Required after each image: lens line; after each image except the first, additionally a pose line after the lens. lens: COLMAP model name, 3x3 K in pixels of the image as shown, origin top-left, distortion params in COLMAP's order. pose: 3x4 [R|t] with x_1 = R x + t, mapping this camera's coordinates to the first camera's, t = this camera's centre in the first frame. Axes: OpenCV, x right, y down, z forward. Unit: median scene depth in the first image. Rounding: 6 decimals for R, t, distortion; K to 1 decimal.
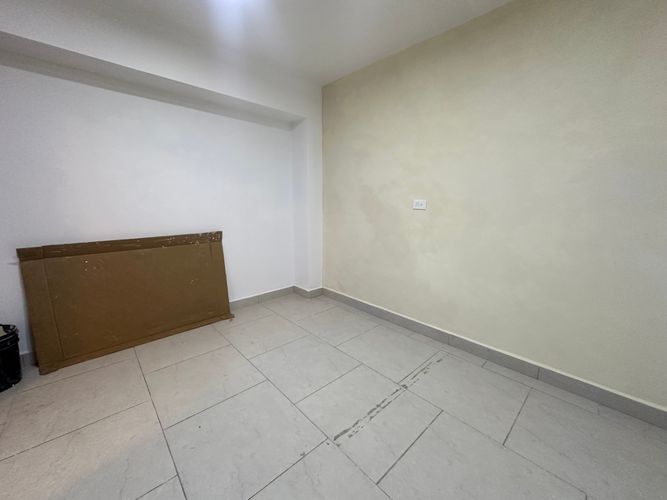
lens RADIAL K [[265.9, 0, 333.5], [0, 265.9, 250.0], [0, 0, 1]] dist [-0.001072, -0.000026]
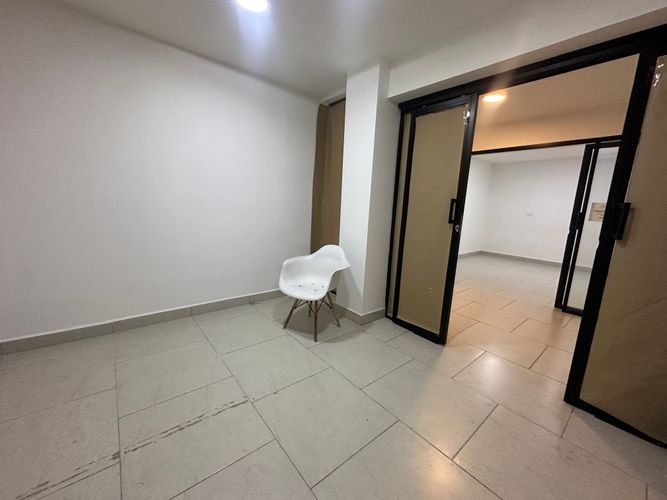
lens RADIAL K [[265.9, 0, 333.5], [0, 265.9, 250.0], [0, 0, 1]] dist [-0.001072, -0.000026]
pose [[-0.997808, -0.056273, 0.034820, -0.217297], [-0.041143, 0.939667, 0.339607, -0.192976], [-0.051830, 0.337430, -0.939923, 1.045493]]
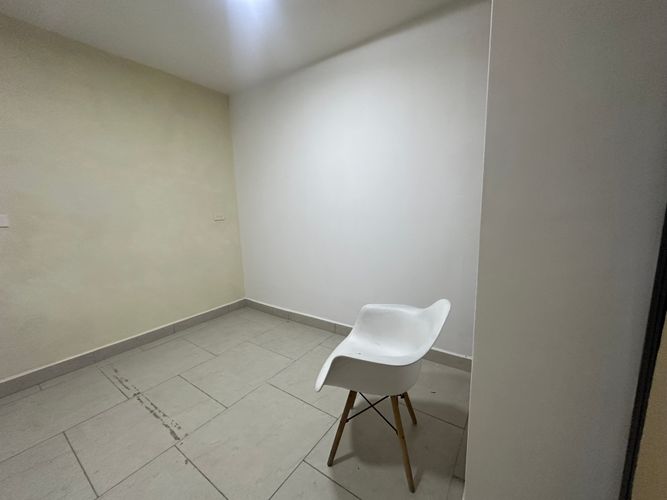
lens RADIAL K [[269.1, 0, 333.5], [0, 269.1, 250.0], [0, 0, 1]] dist [0.001278, 0.000097]
pose [[-0.220245, -0.148567, 0.964064, -0.593488], [0.187014, 0.963568, 0.191215, -0.058690], [-0.957349, 0.222408, -0.184436, 0.242206]]
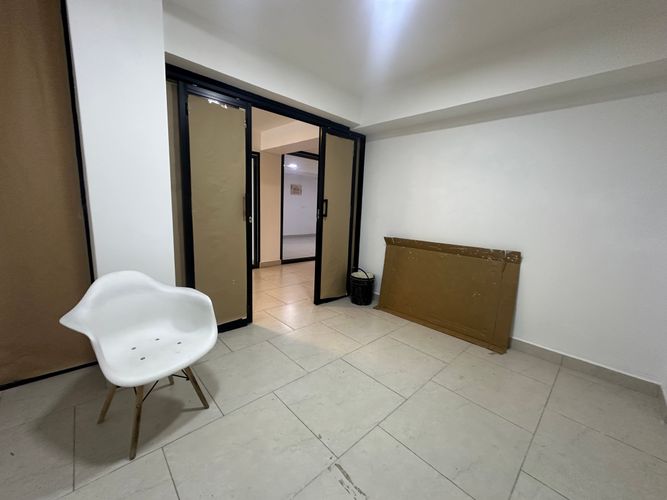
lens RADIAL K [[265.9, 0, 333.5], [0, 265.9, 250.0], [0, 0, 1]] dist [-0.001072, -0.000026]
pose [[0.020064, 0.159102, -0.987058, 0.449099], [-0.219839, 0.963797, 0.150884, -0.084867], [0.975330, 0.213967, 0.054314, 0.433601]]
